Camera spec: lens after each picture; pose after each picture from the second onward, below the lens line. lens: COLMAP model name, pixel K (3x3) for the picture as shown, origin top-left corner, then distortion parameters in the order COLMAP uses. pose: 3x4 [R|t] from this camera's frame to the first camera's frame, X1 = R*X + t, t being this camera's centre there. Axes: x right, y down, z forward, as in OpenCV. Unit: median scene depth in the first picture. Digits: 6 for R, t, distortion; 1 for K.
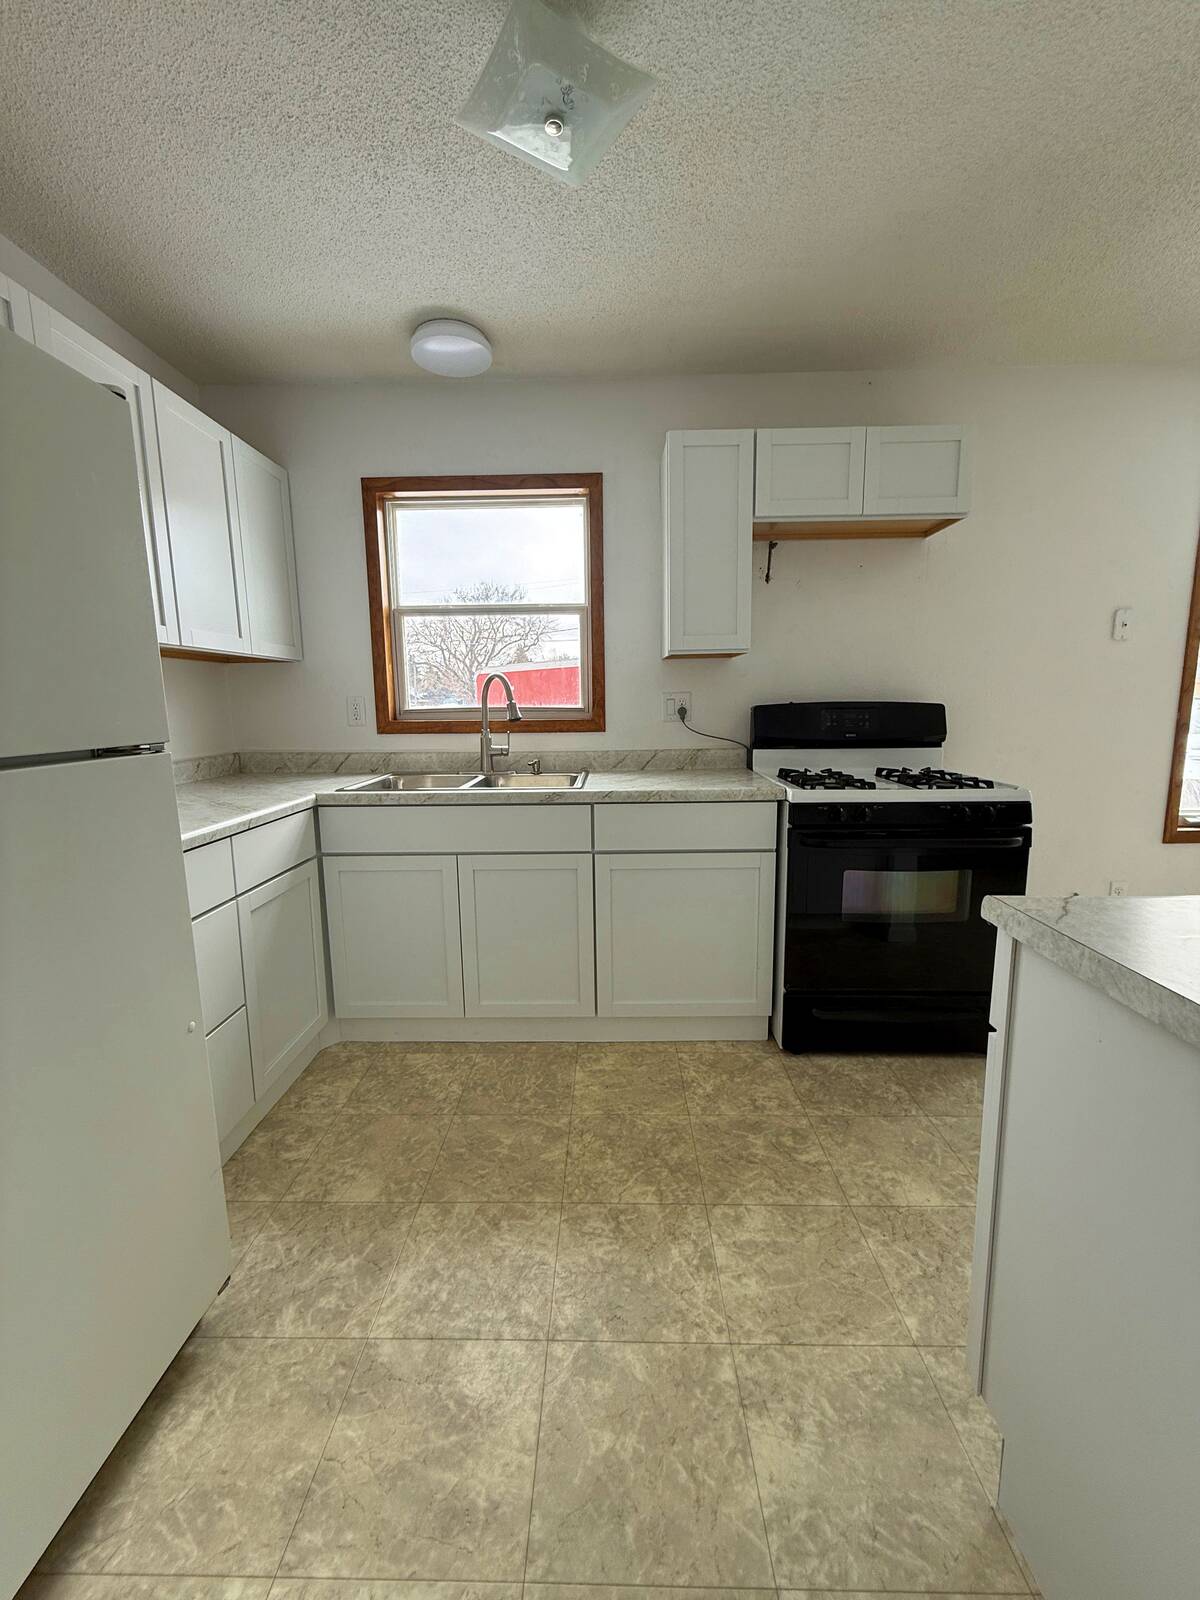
lens RADIAL K [[633.4, 0, 600.2], [0, 633.4, 796.7], [0, 0, 1]] dist [-0.001411, -0.000063]
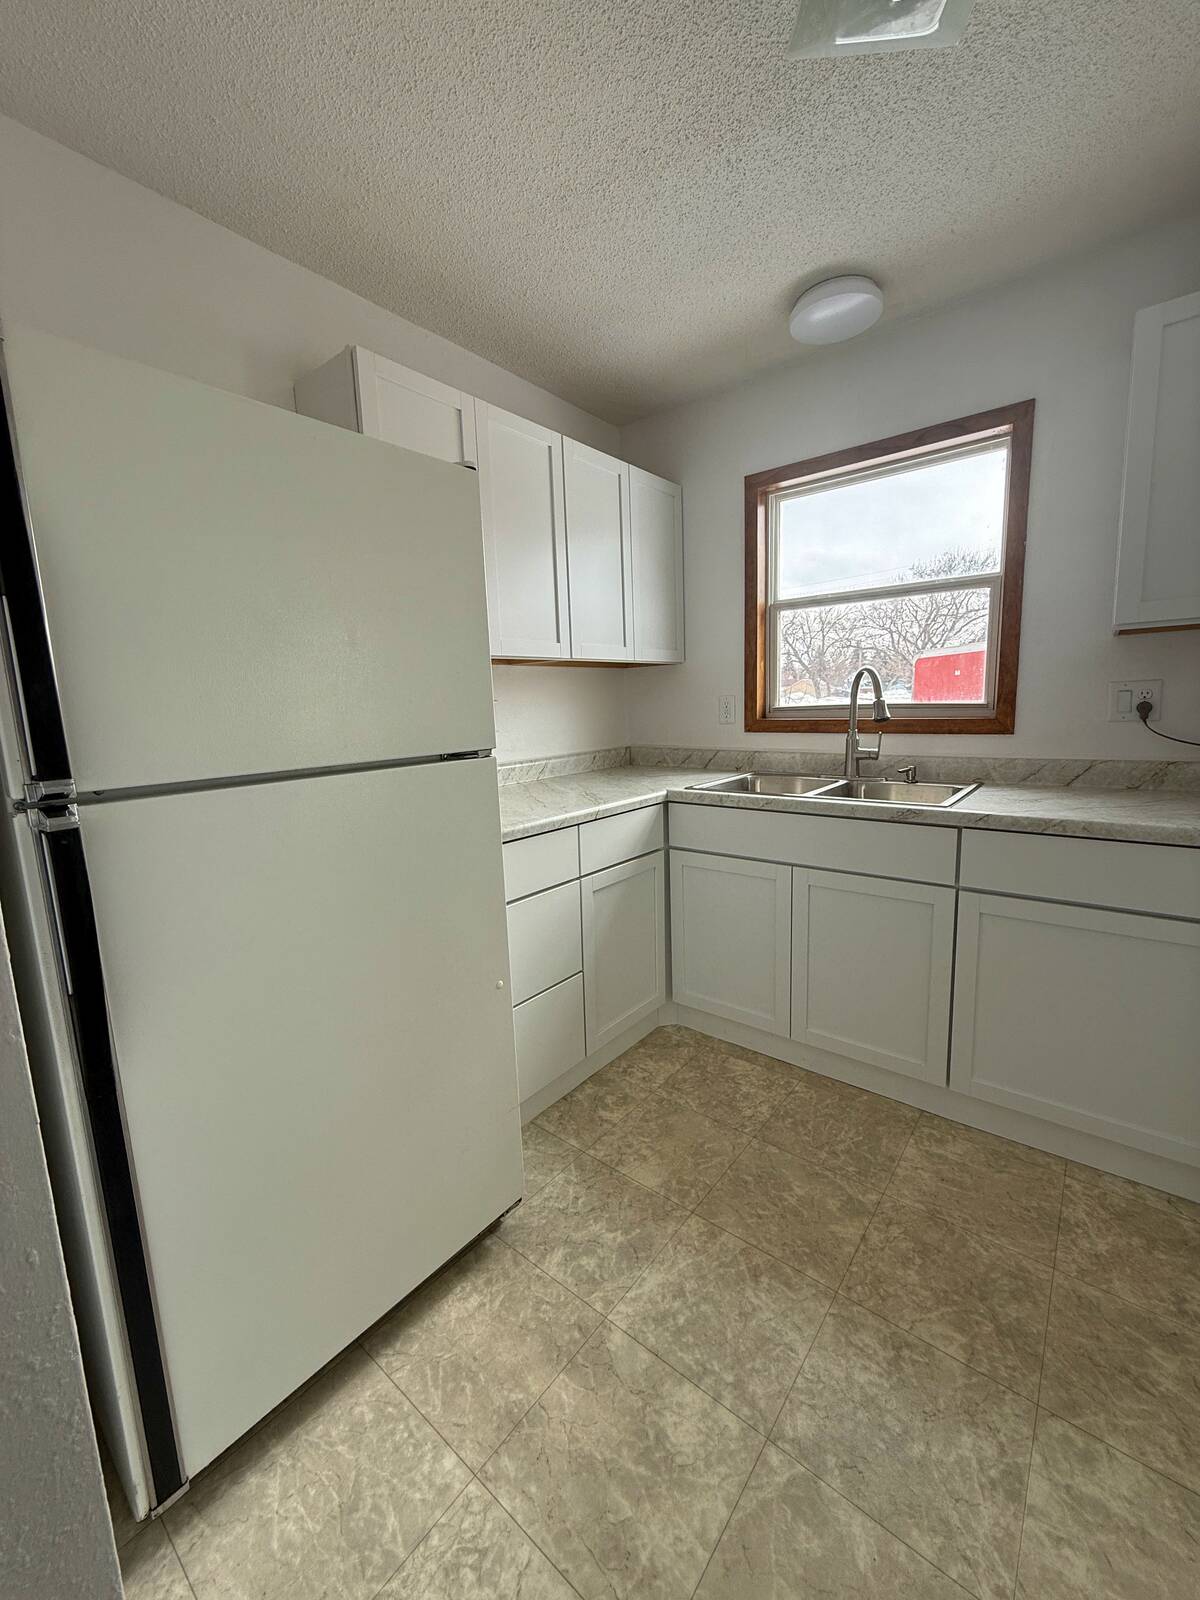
lens RADIAL K [[633.4, 0, 600.2], [0, 633.4, 796.7], [0, 0, 1]] dist [-0.001411, -0.000063]
pose [[0.787163, 0.078773, -0.611693, 0.142333], [-0.067473, 0.996856, 0.041545, -0.037155], [0.613043, 0.008570, 0.790003, 0.108223]]
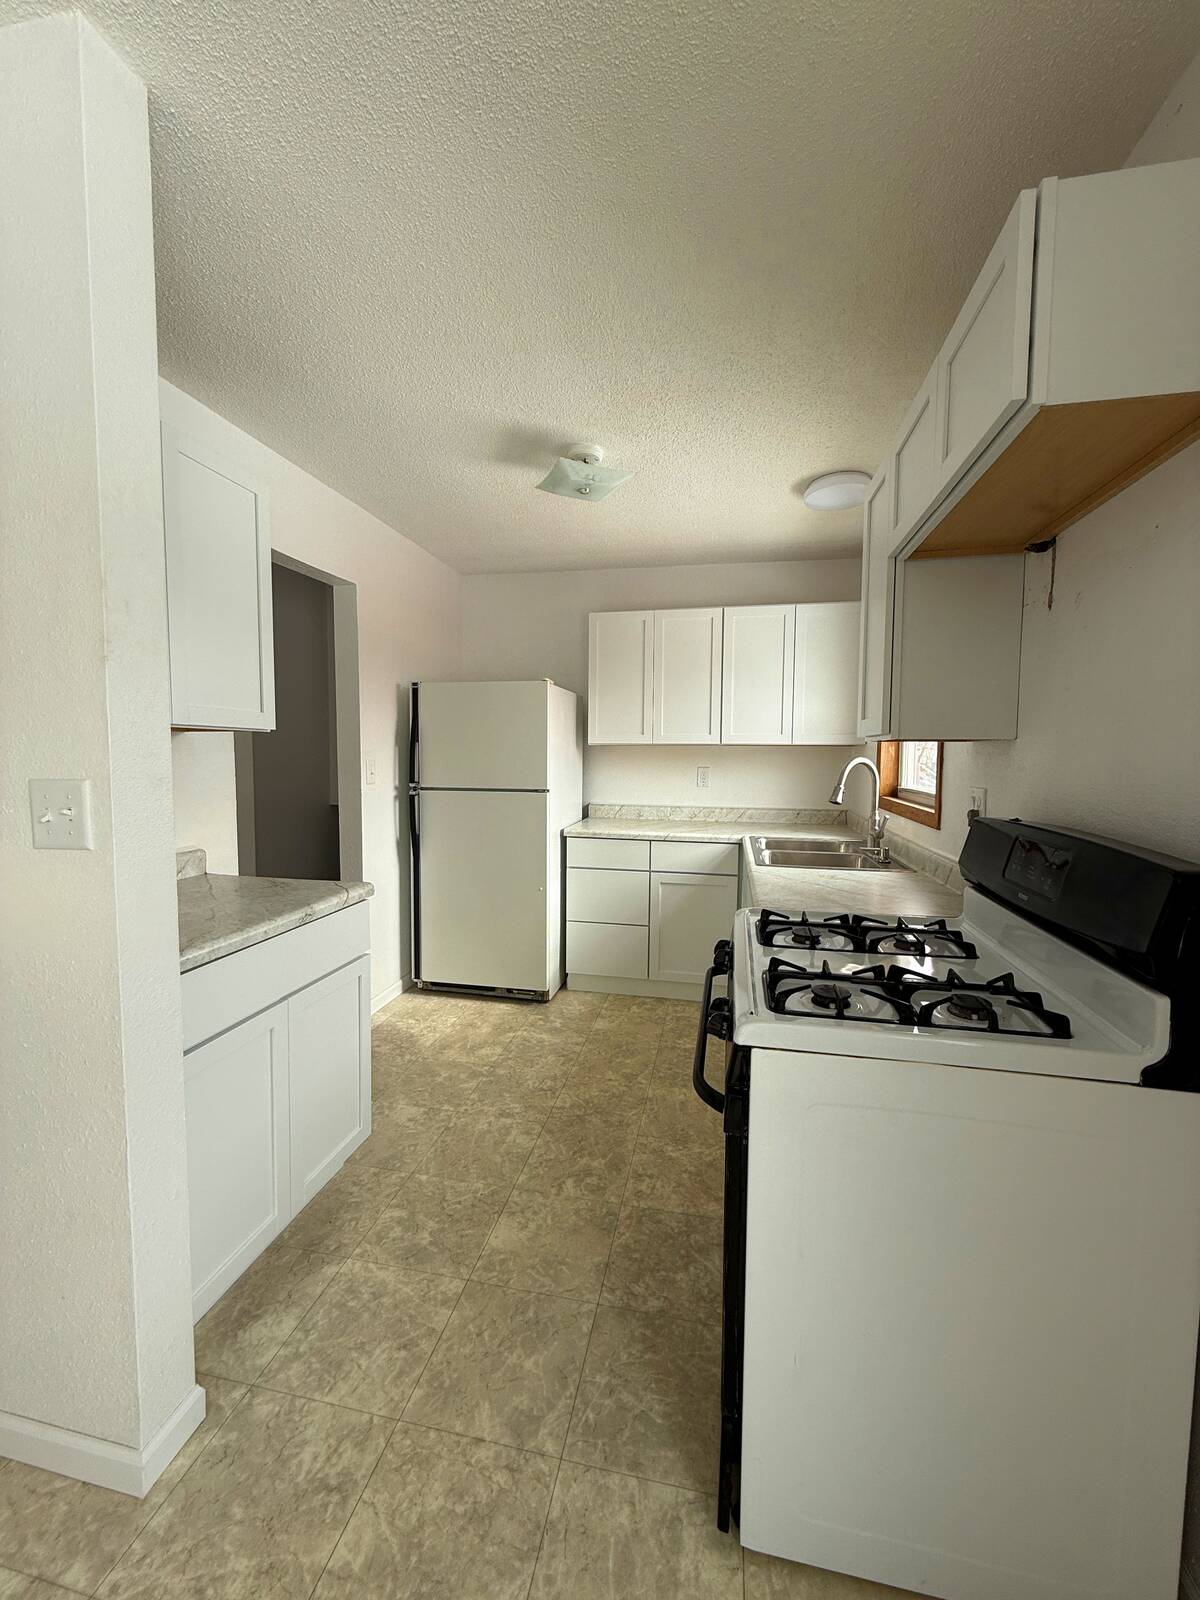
lens RADIAL K [[633.4, 0, 600.2], [0, 633.4, 796.7], [0, 0, 1]] dist [-0.001411, -0.000063]
pose [[-0.179269, 0.078919, -0.980630, 1.376819], [-0.152291, 0.982536, 0.106913, -0.258899], [0.971941, 0.168507, -0.164119, 1.106262]]
